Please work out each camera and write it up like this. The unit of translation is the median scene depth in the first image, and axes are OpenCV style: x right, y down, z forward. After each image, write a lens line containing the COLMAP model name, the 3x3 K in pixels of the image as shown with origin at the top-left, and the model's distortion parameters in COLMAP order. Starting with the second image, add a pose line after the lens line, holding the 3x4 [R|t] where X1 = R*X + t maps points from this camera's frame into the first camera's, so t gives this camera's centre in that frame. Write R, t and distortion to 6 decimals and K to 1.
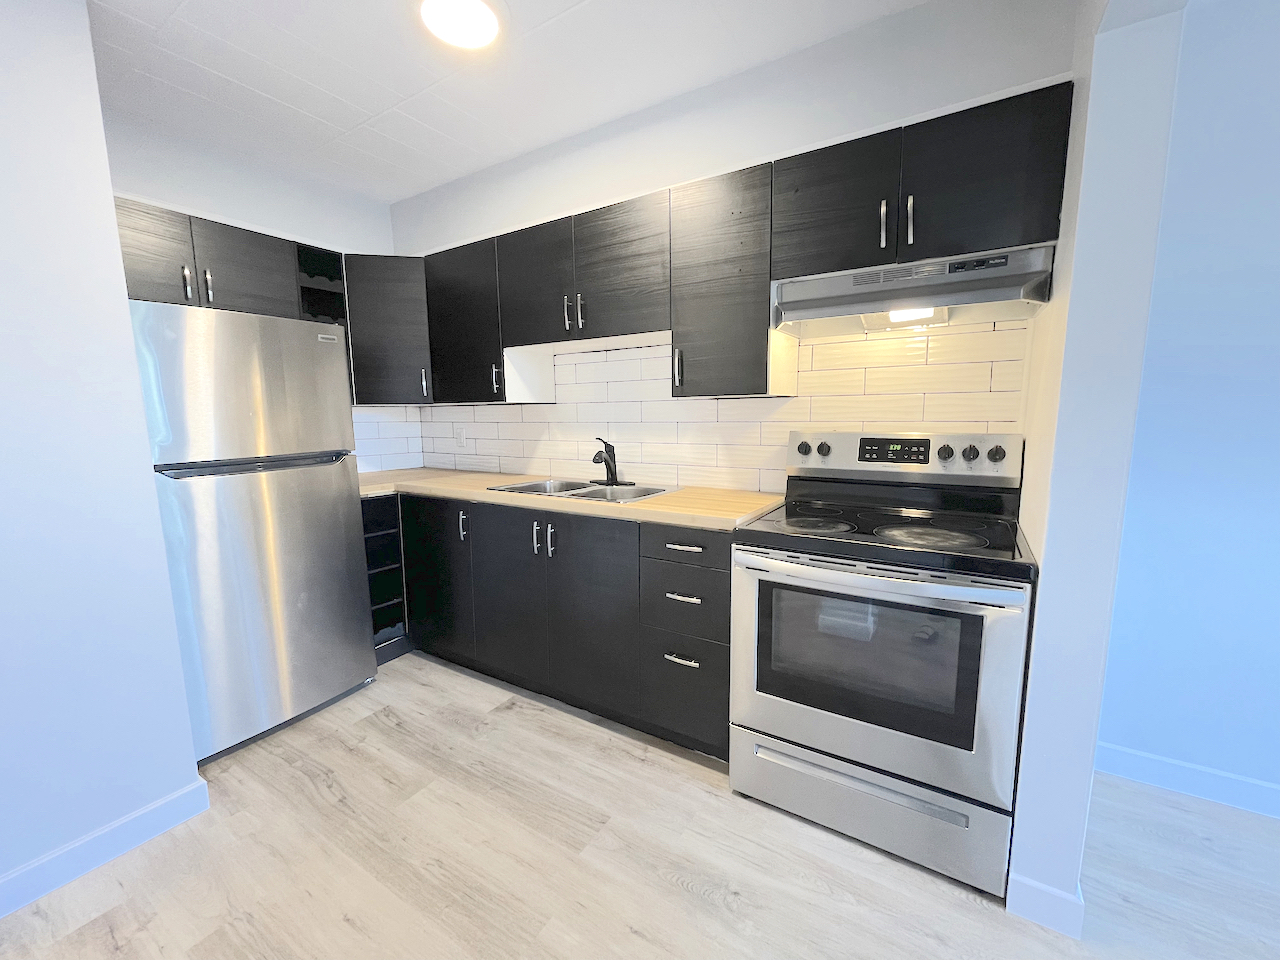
lens RADIAL K [[516.3, 0, 636.3], [0, 516.3, 481.8], [0, 0, 1]] dist [-0.002791, 0.000233]
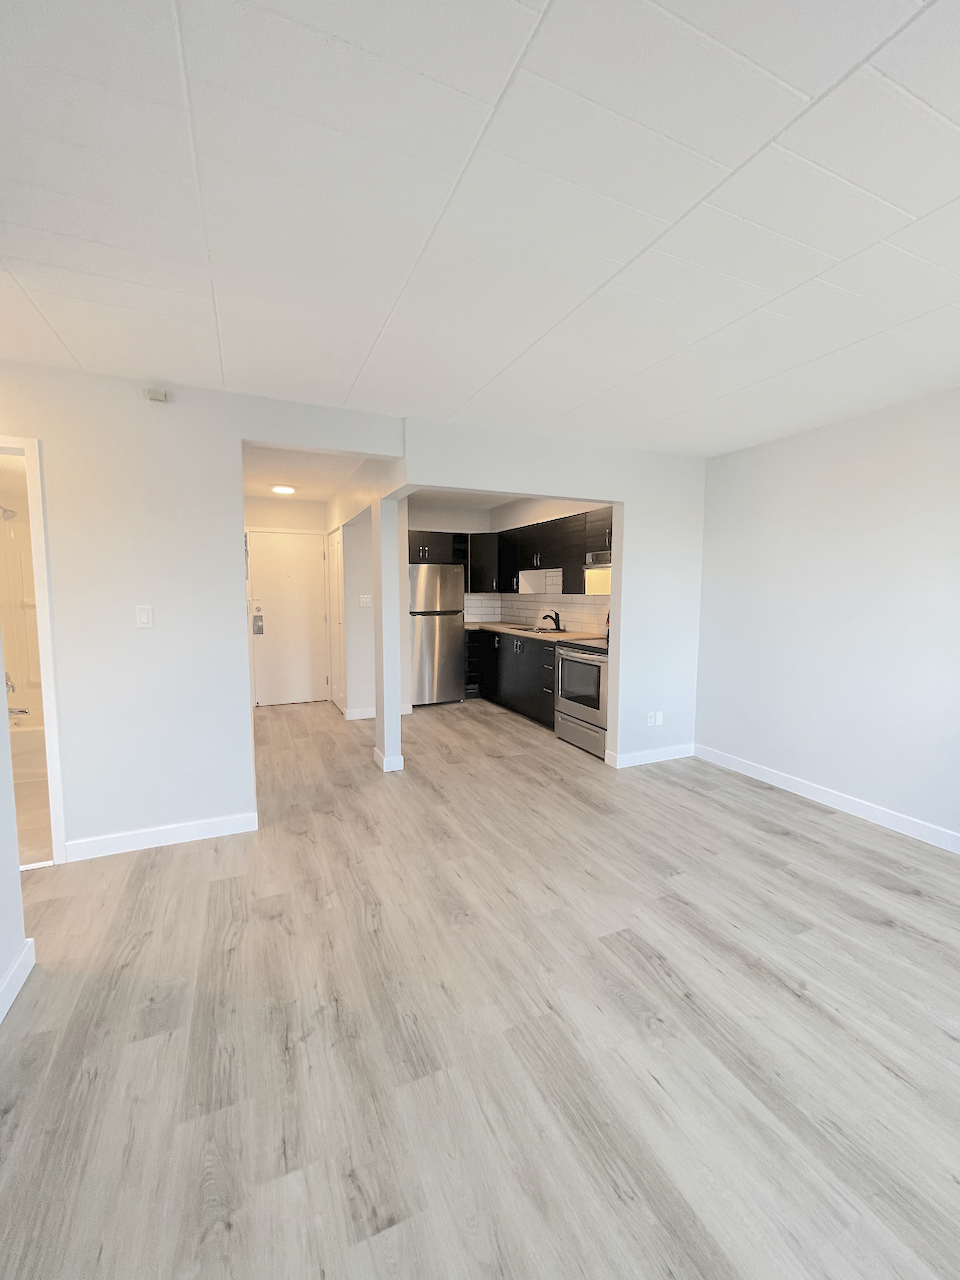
lens RADIAL K [[516.3, 0, 478.4], [0, 516.3, 634.5], [0, 0, 1]] dist [-0.002791, 0.000233]
pose [[0.831952, 0.063183, -0.551239, 1.177657], [-0.086968, 0.996065, -0.017087, 0.119359], [0.547990, 0.062156, 0.834173, -1.392243]]
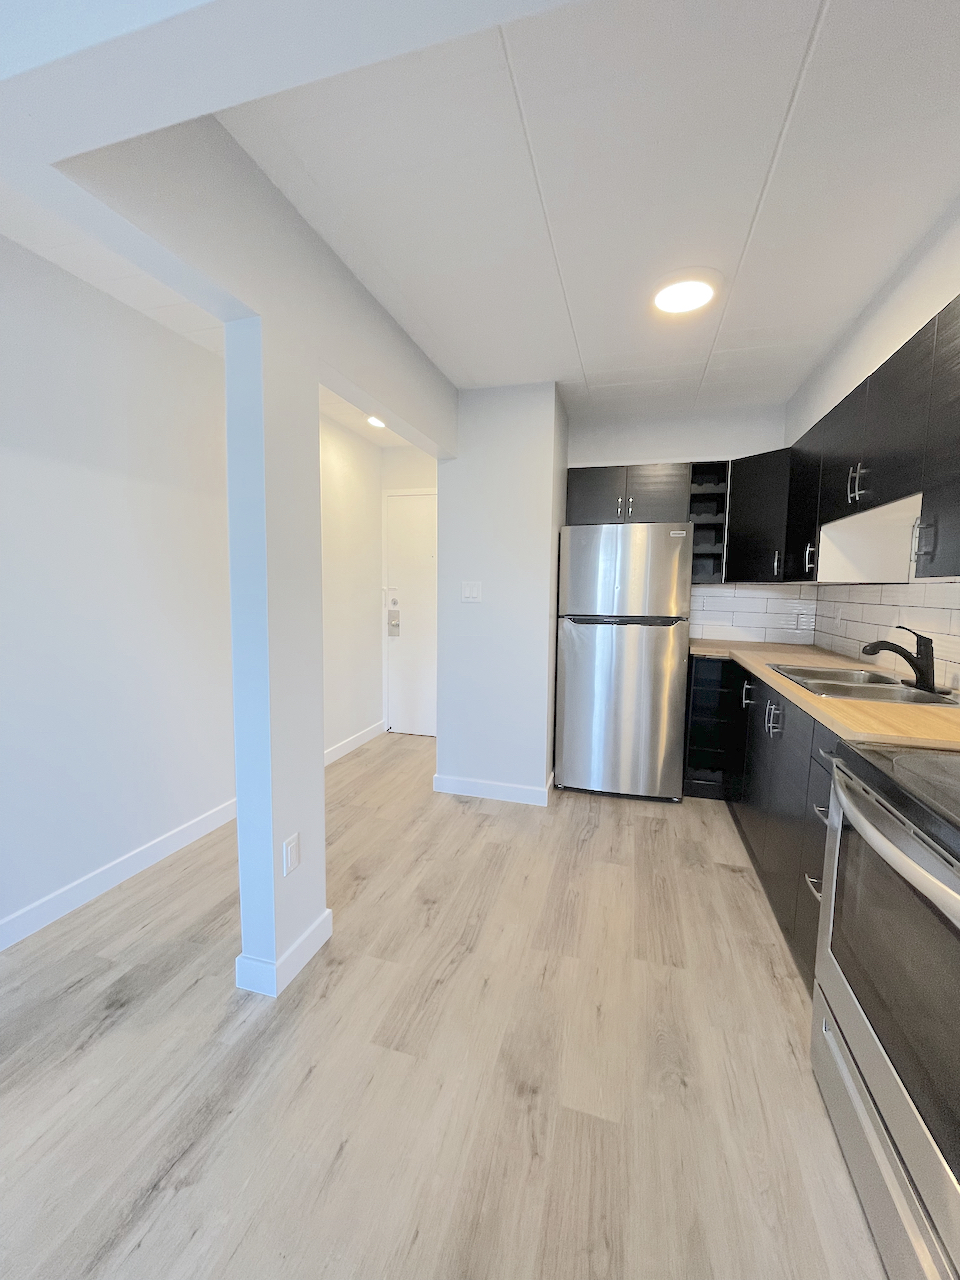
lens RADIAL K [[516.3, 0, 472.1], [0, 516.3, 633.7], [0, 0, 1]] dist [-0.002791, 0.000233]
pose [[0.259972, 0.105784, -0.959804, 0.656860], [-0.146523, 0.986793, 0.069072, -0.038710], [0.954435, 0.122677, 0.272038, 0.168299]]
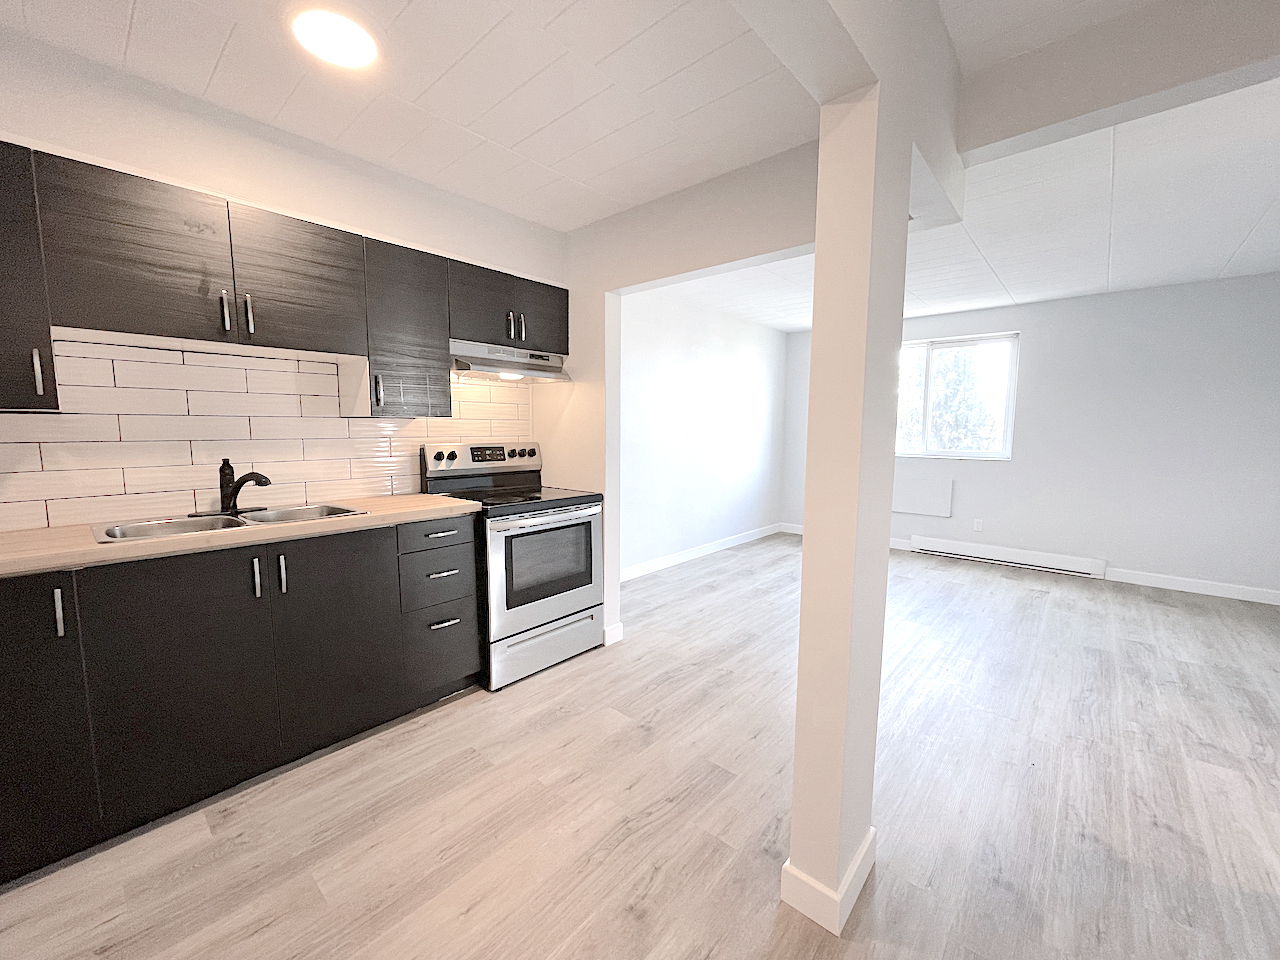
lens RADIAL K [[516.3, 0, 631.0], [0, 516.3, 483.4], [0, 0, 1]] dist [-0.002791, 0.000233]
pose [[0.169730, -0.095662, 0.980837, -0.971365], [0.125596, 0.989261, 0.074749, -0.032710], [-0.977455, 0.110502, 0.179922, 0.261789]]
